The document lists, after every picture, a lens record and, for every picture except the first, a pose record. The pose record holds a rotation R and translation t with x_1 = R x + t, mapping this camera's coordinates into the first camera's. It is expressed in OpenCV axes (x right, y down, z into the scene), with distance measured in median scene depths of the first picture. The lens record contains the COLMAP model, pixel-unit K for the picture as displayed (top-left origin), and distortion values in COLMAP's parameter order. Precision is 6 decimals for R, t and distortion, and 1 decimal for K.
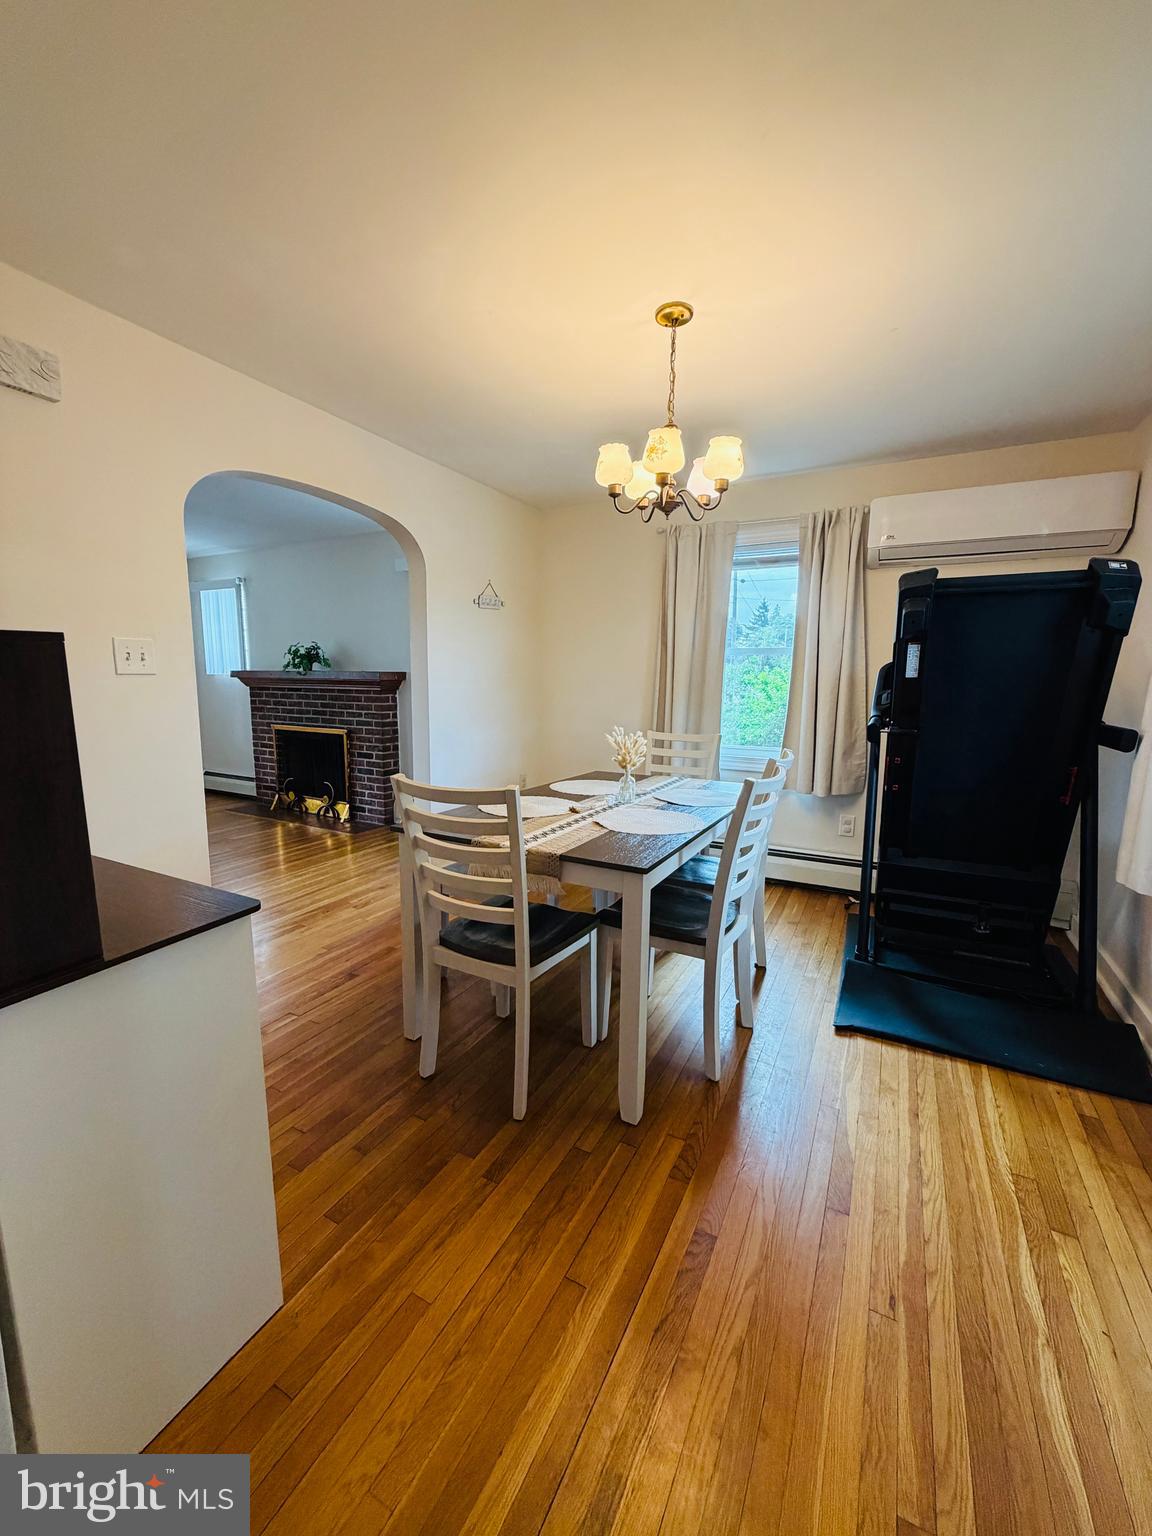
lens RADIAL K [[609.6, 0, 574.4], [0, 609.6, 767.2], [0, 0, 1]] dist [-0.002411, -0.000060]
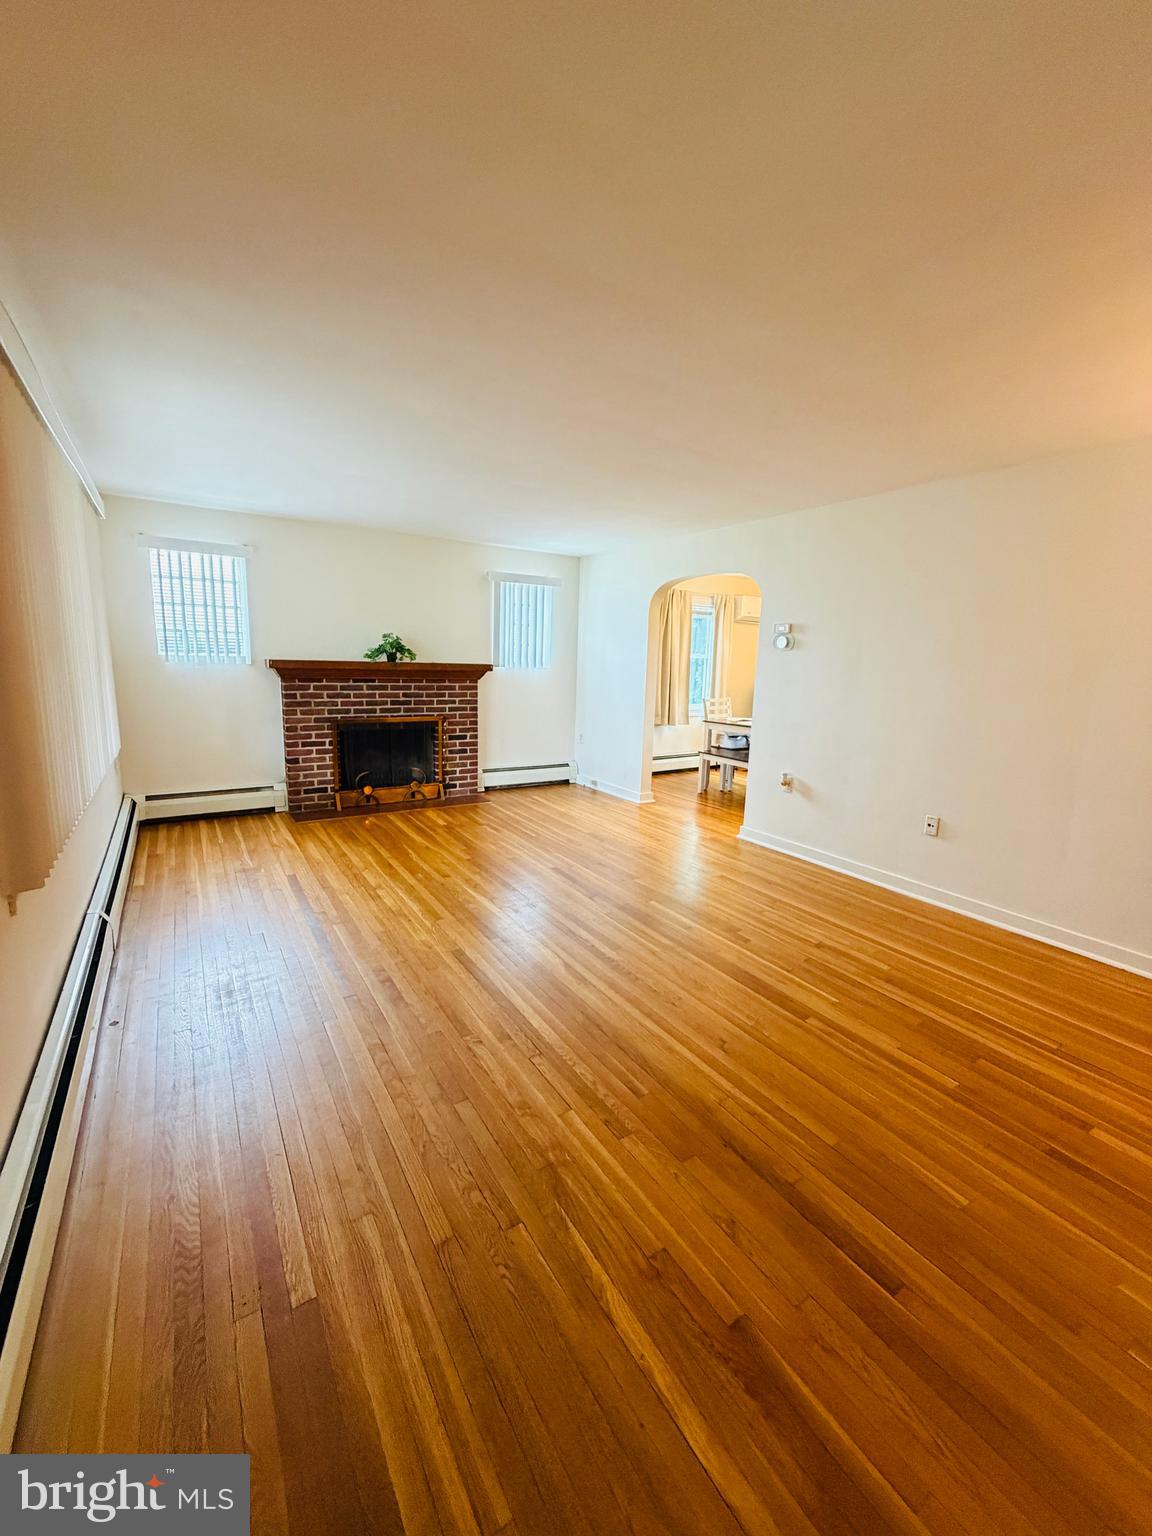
lens RADIAL K [[609.6, 0, 575.6], [0, 609.6, 767.7], [0, 0, 1]] dist [-0.002411, -0.000060]
pose [[0.485690, -0.155378, 0.860211, -1.188602], [0.099805, 0.987497, 0.122018, -0.077986], [-0.868415, 0.026590, 0.495125, 0.243384]]
